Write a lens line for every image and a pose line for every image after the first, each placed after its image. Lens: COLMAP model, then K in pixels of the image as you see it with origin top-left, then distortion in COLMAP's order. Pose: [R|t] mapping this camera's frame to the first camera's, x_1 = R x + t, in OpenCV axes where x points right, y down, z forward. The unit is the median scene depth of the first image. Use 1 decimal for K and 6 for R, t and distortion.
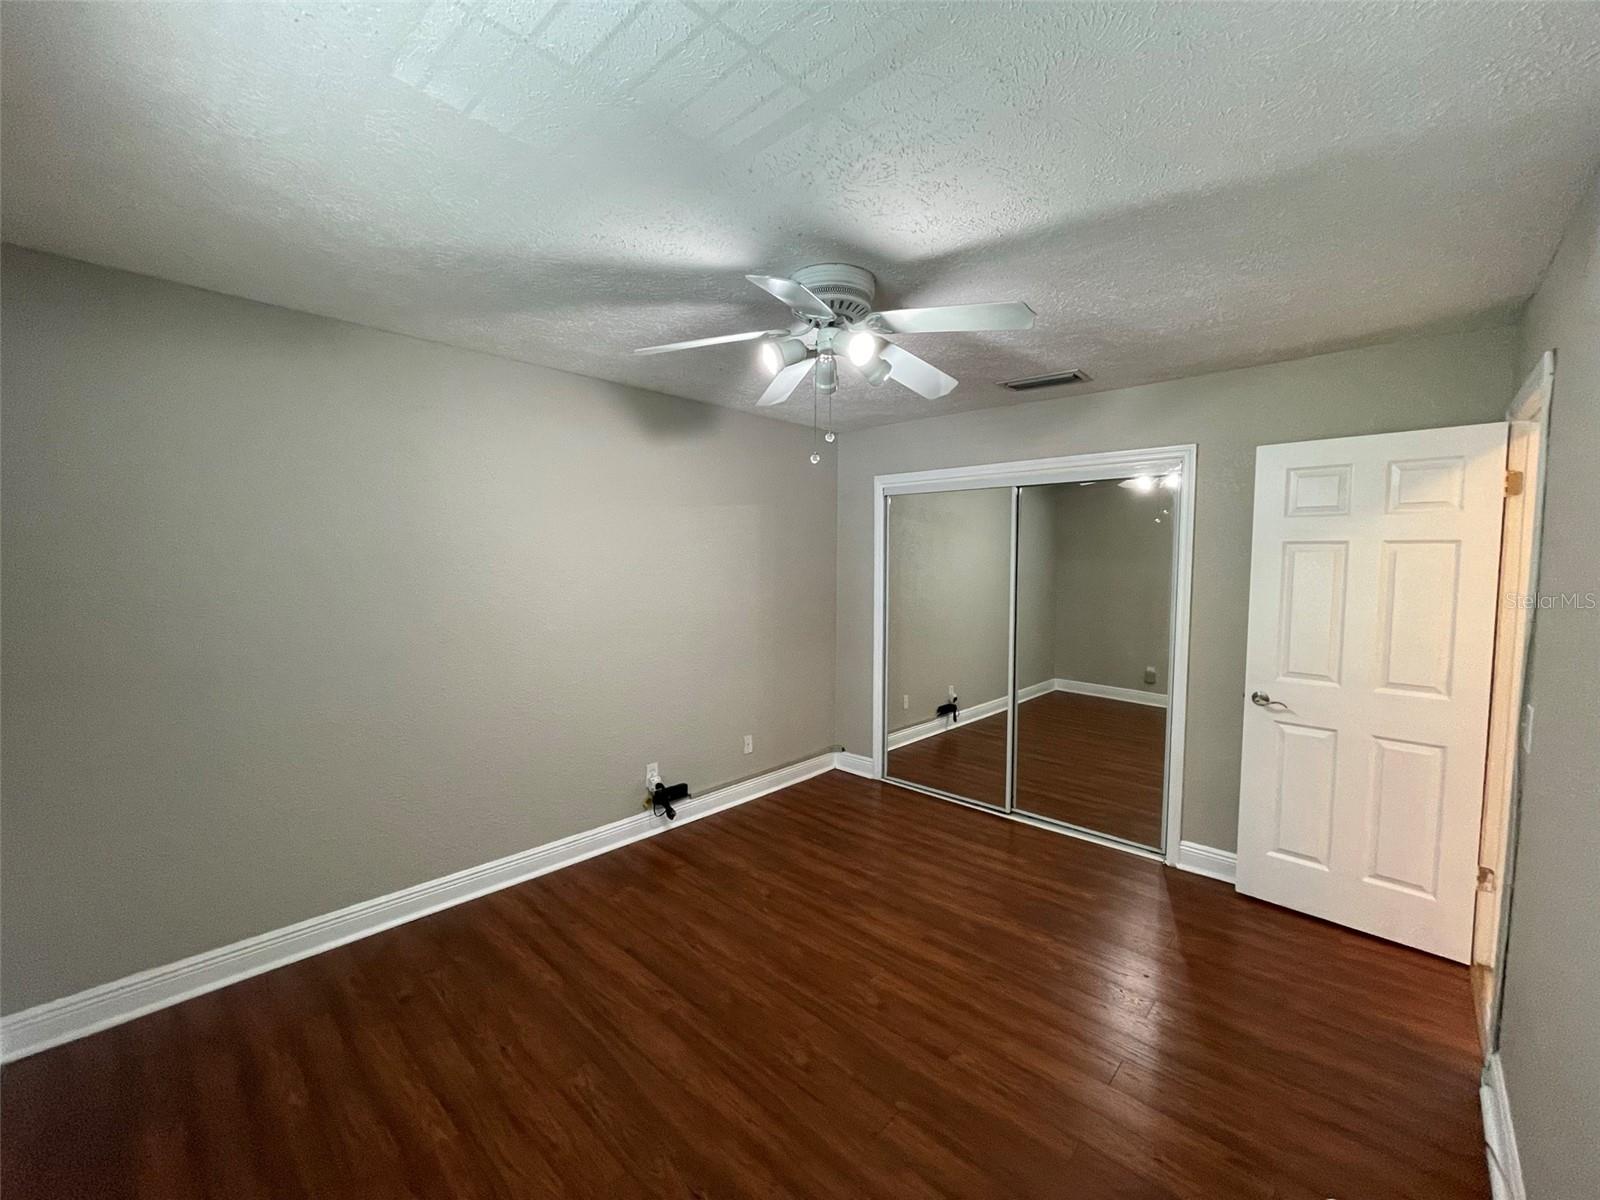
lens RADIAL K [[648.3, 0, 799.5], [0, 648.3, 596.6], [0, 0, 1]] dist [-0.002905, 0.000203]
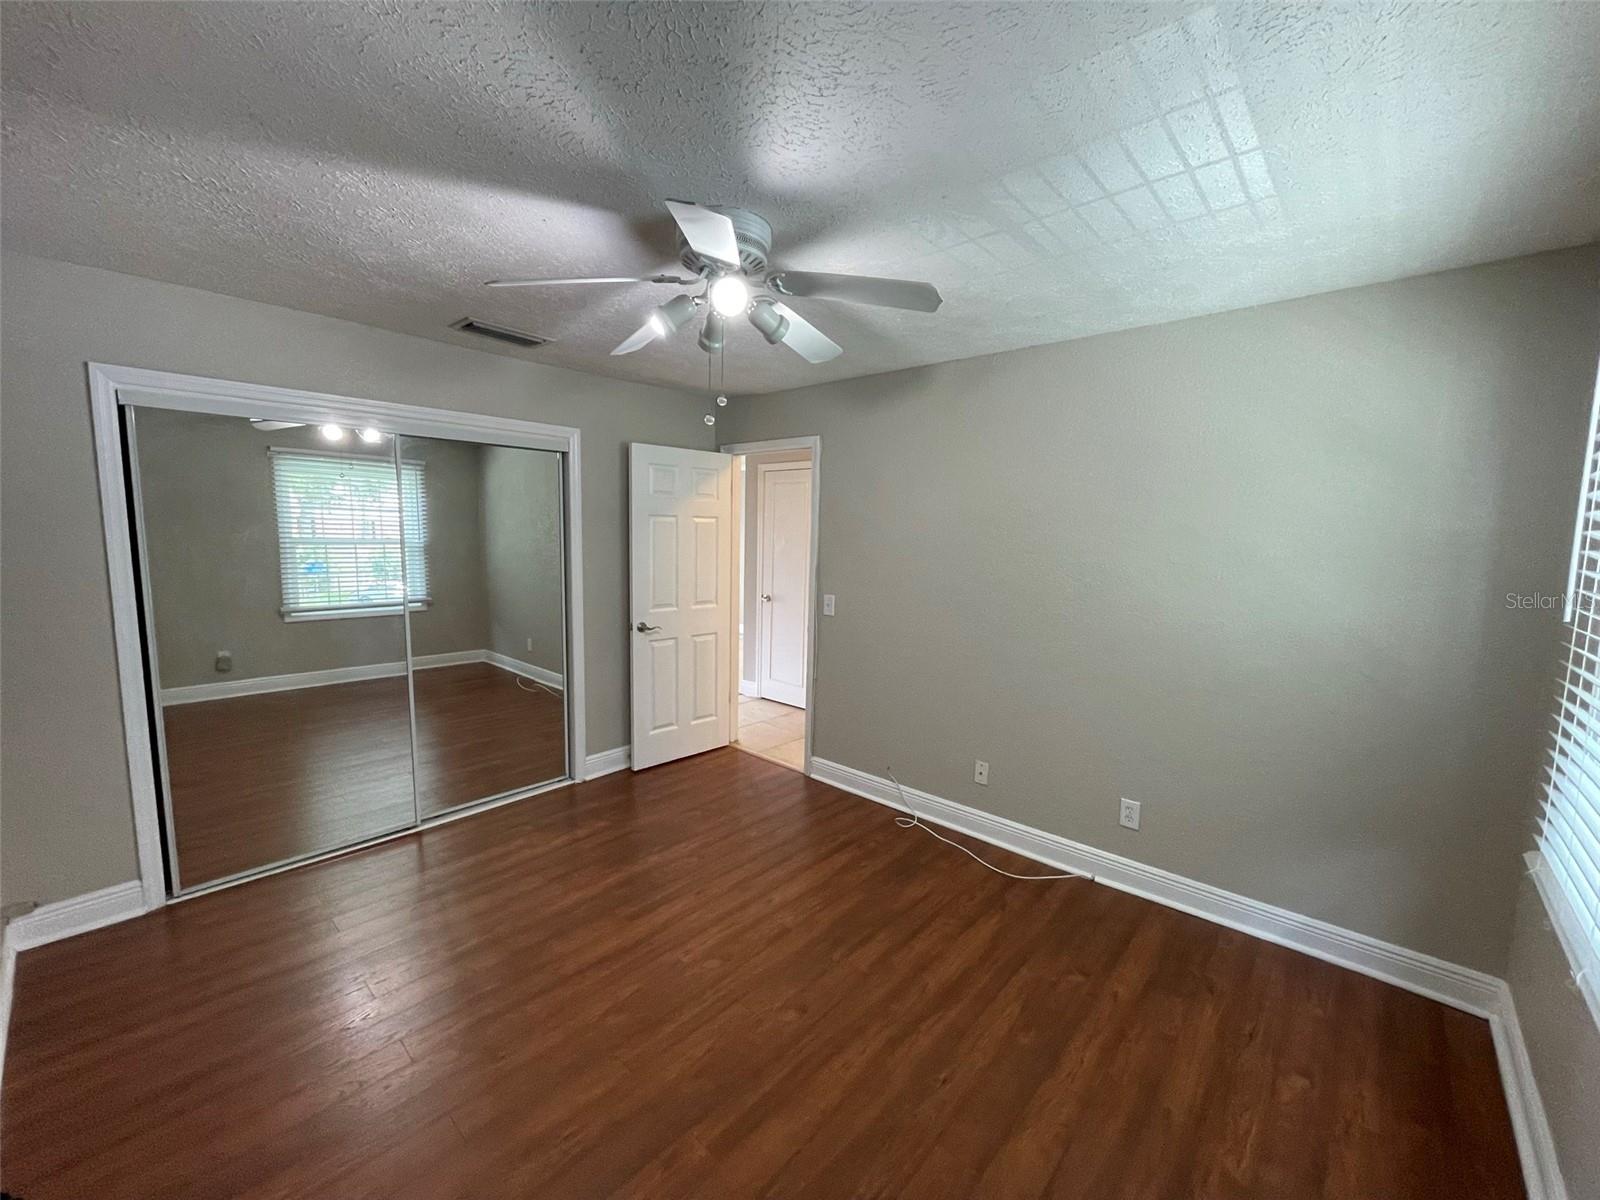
lens RADIAL K [[648.3, 0, 799.5], [0, 648.3, 596.6], [0, 0, 1]] dist [-0.002905, 0.000203]
pose [[-0.016147, -0.111450, 0.993639, -0.656663], [0.041433, 0.992840, 0.112034, -0.048835], [-0.999011, 0.042978, -0.011413, 0.663602]]
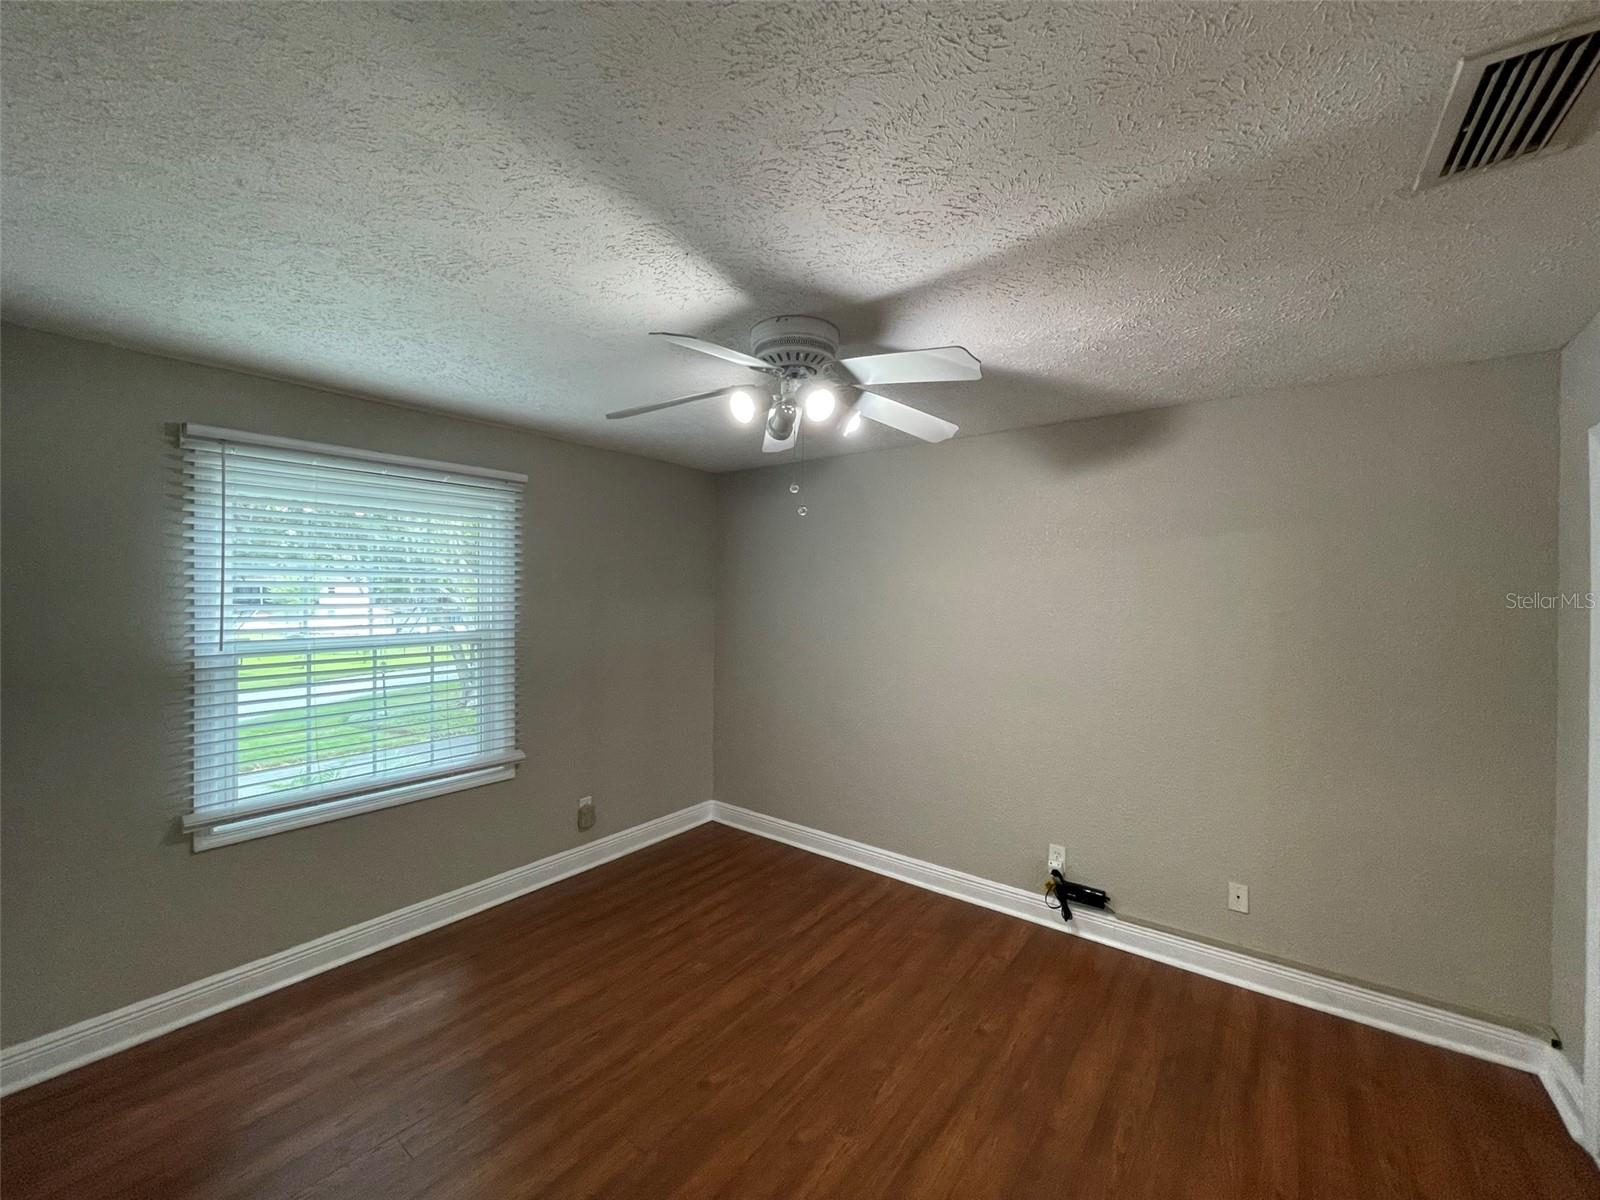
lens RADIAL K [[632.8, 0, 797.9], [0, 632.8, 593.4], [0, 0, 1]] dist [-0.000830, 0.000057]
pose [[0.113530, -0.004572, -0.993524, 0.732627], [-0.069586, 0.997497, -0.012542, -0.060921], [0.991095, 0.070560, 0.112928, 0.658022]]
